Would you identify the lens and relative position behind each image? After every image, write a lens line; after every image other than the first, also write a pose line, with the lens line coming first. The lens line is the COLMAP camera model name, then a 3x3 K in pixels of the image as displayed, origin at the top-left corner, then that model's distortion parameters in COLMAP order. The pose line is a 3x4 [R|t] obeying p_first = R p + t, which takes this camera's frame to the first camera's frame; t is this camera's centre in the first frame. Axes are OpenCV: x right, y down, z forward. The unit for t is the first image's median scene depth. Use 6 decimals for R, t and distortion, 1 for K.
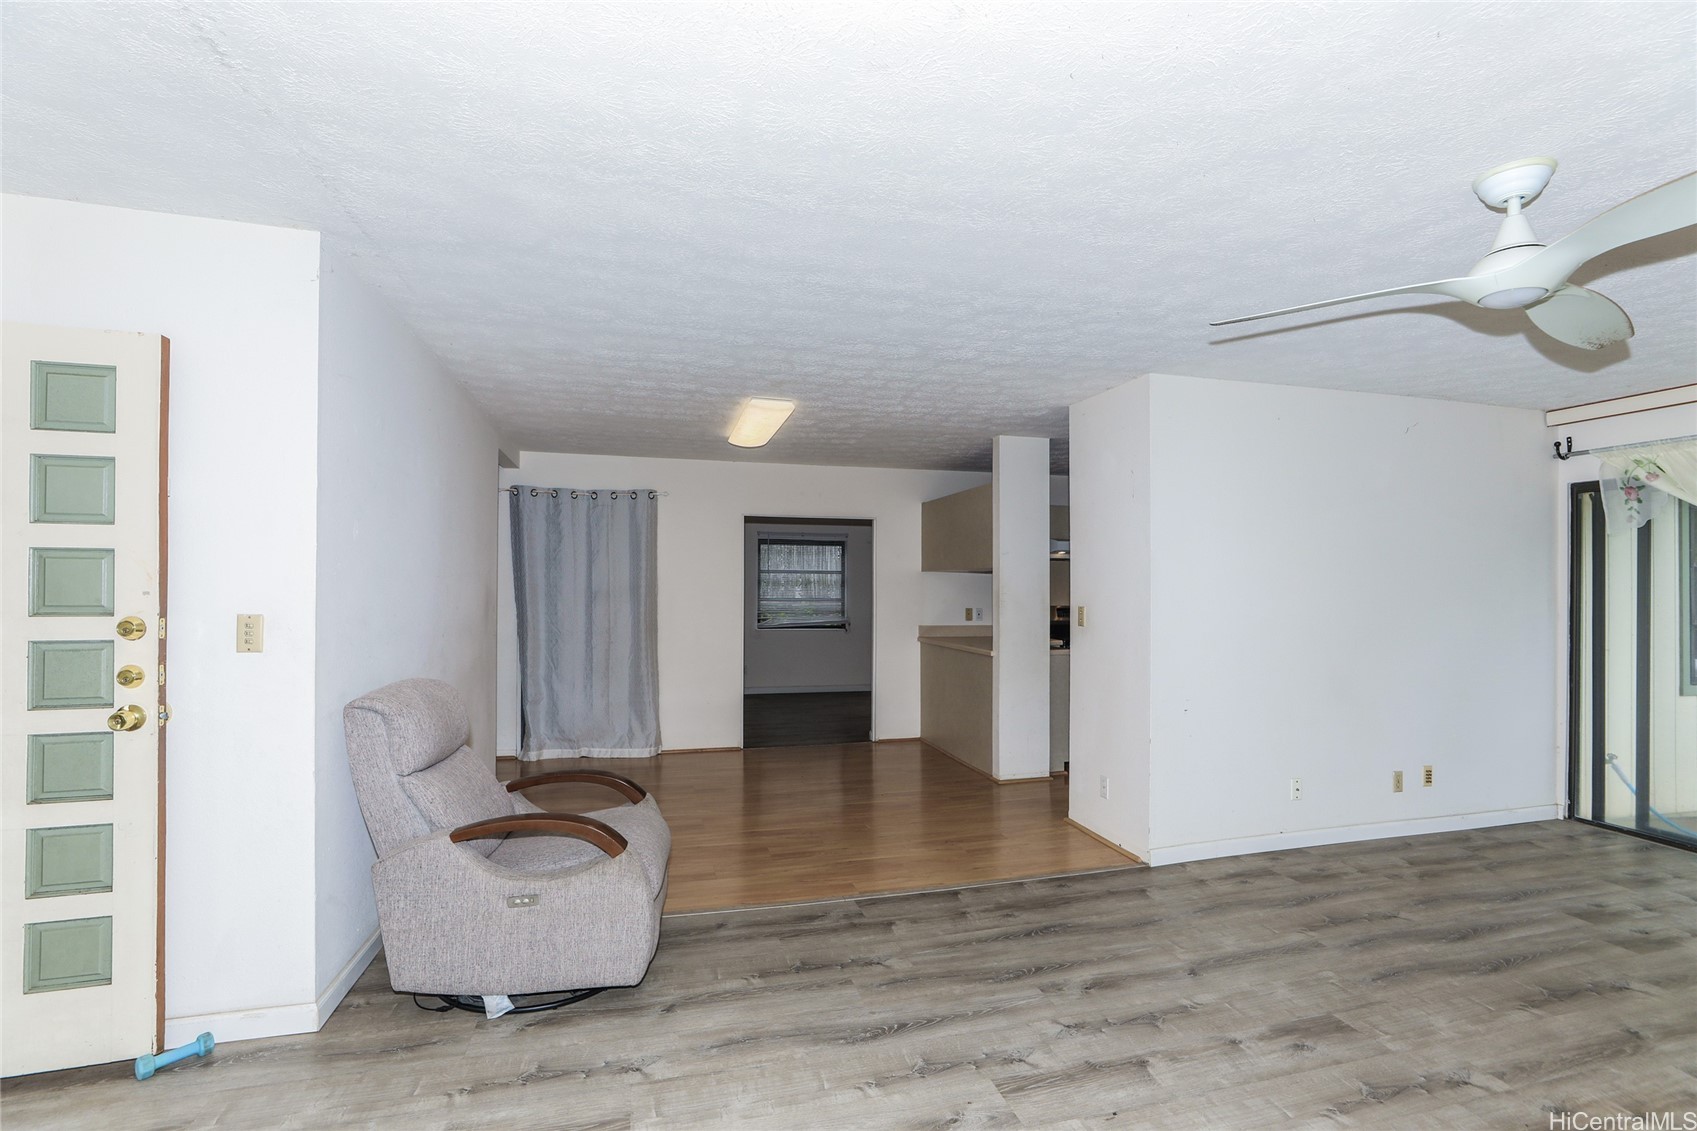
lens RADIAL K [[789.6, 0, 849.1], [0, 789.6, 591.7], [0, 0, 1]] dist [-0.030047, 0.016208]
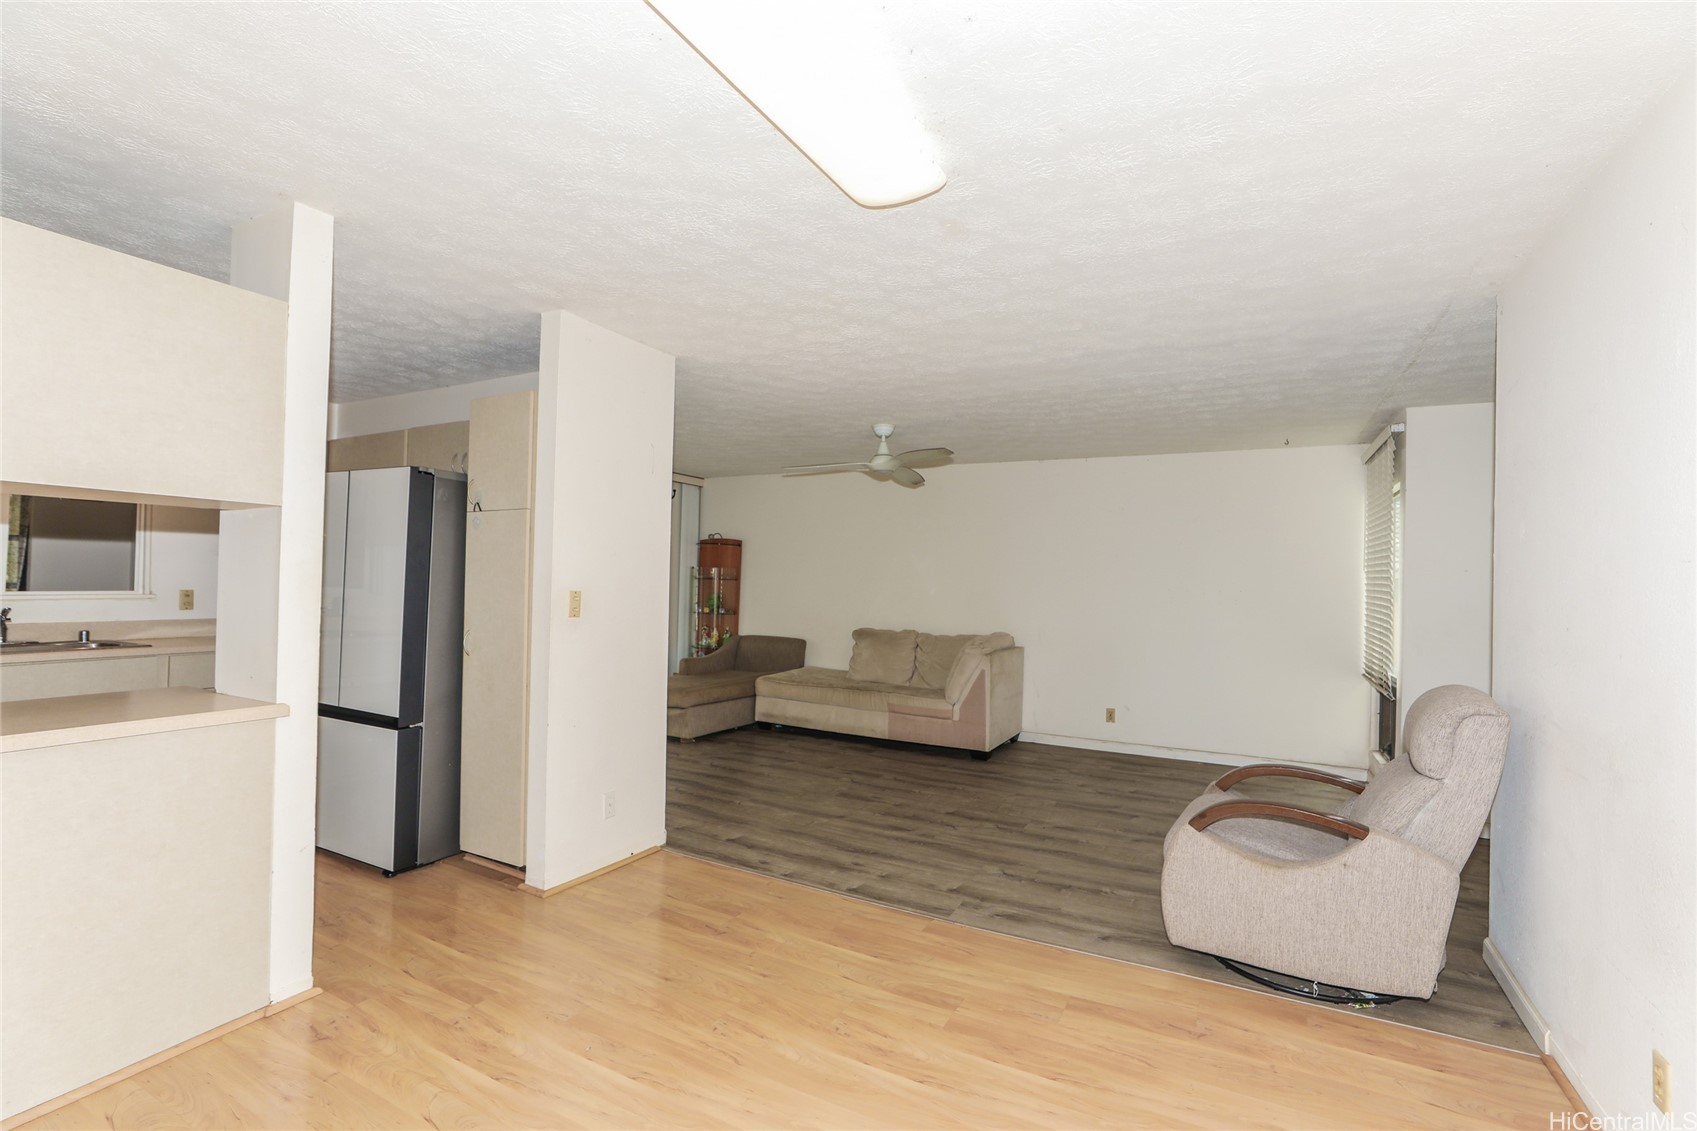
lens RADIAL K [[809.0, 0, 859.9], [0, 809.0, 574.6], [0, 0, 1]] dist [-0.000084, -0.000020]
pose [[-0.761524, -0.021620, 0.647777, -0.568284], [-0.033096, 0.999437, -0.005550, 0.001281], [-0.647292, -0.025665, -0.761810, 1.971371]]
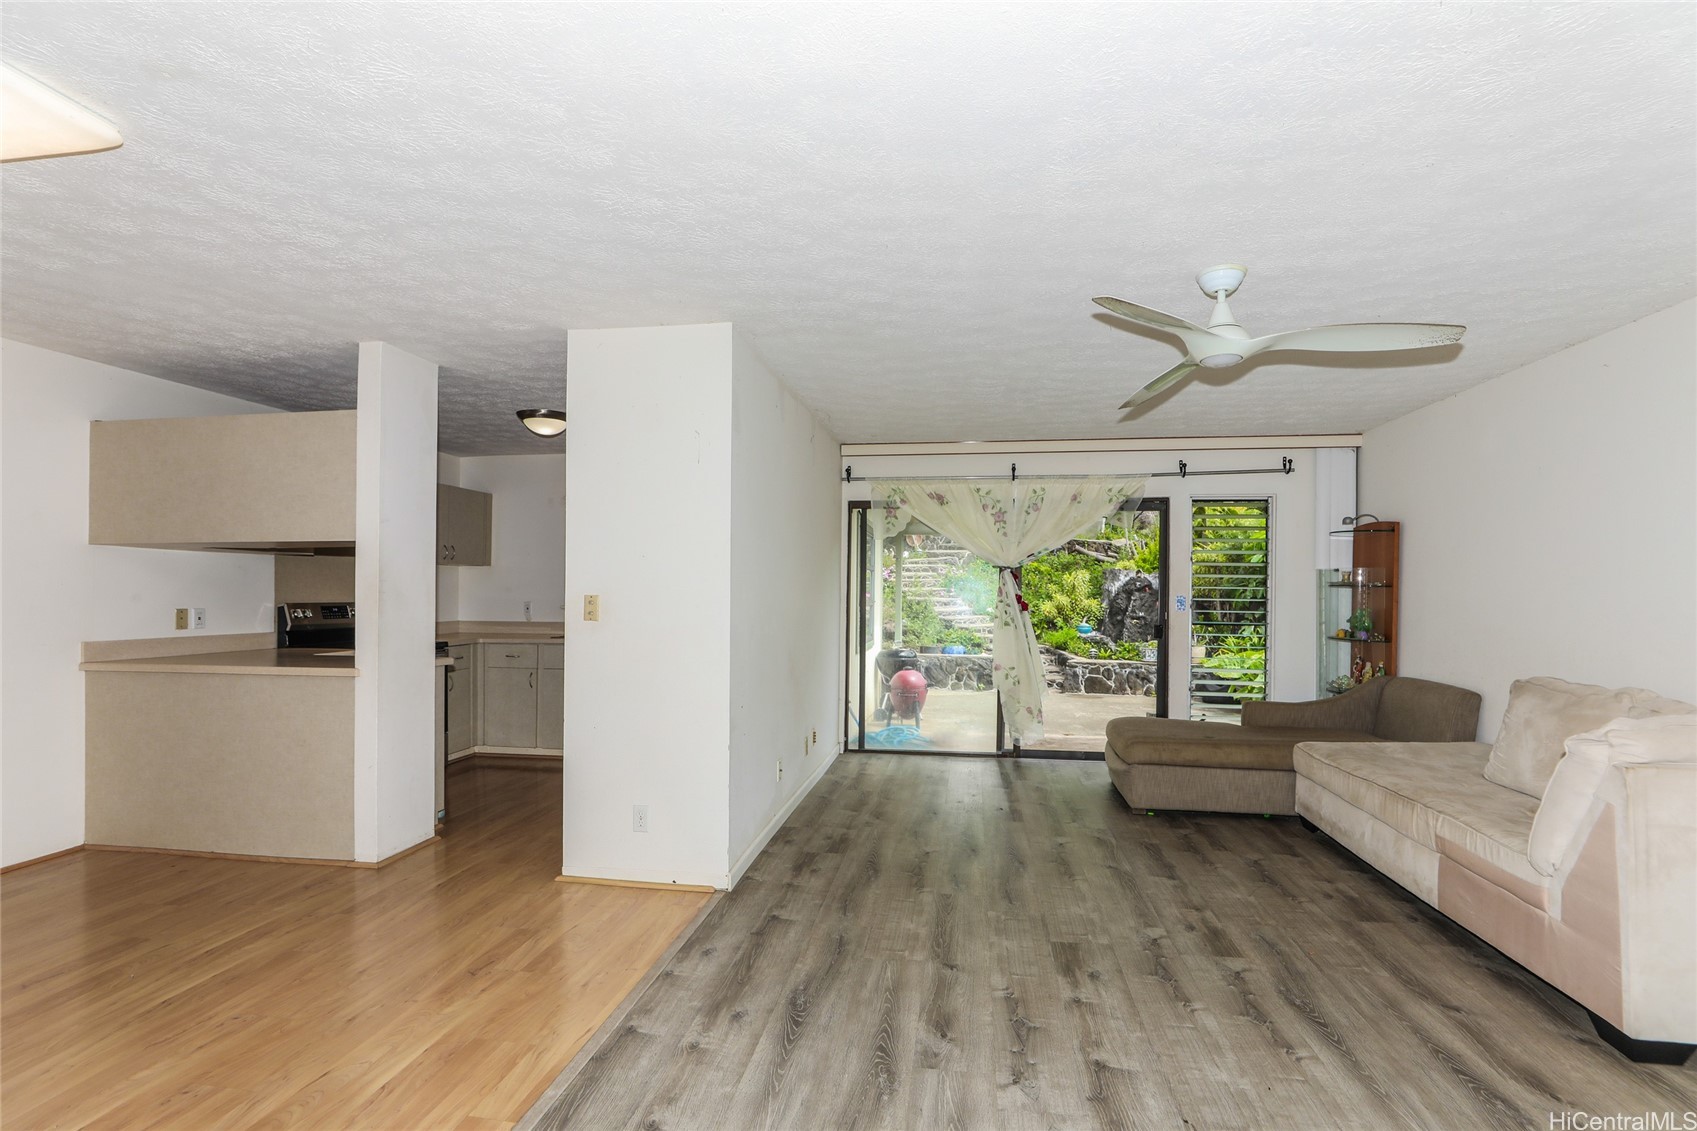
lens RADIAL K [[786.1, 0, 846.1], [0, 786.1, 581.1], [0, 0, 1]] dist [-0.039337, 0.031094]
pose [[0.399503, 0.007477, 0.916702, -0.436375], [0.005029, 0.999934, -0.010348, 0.018540], [-0.916718, 0.008744, 0.399439, 0.640200]]
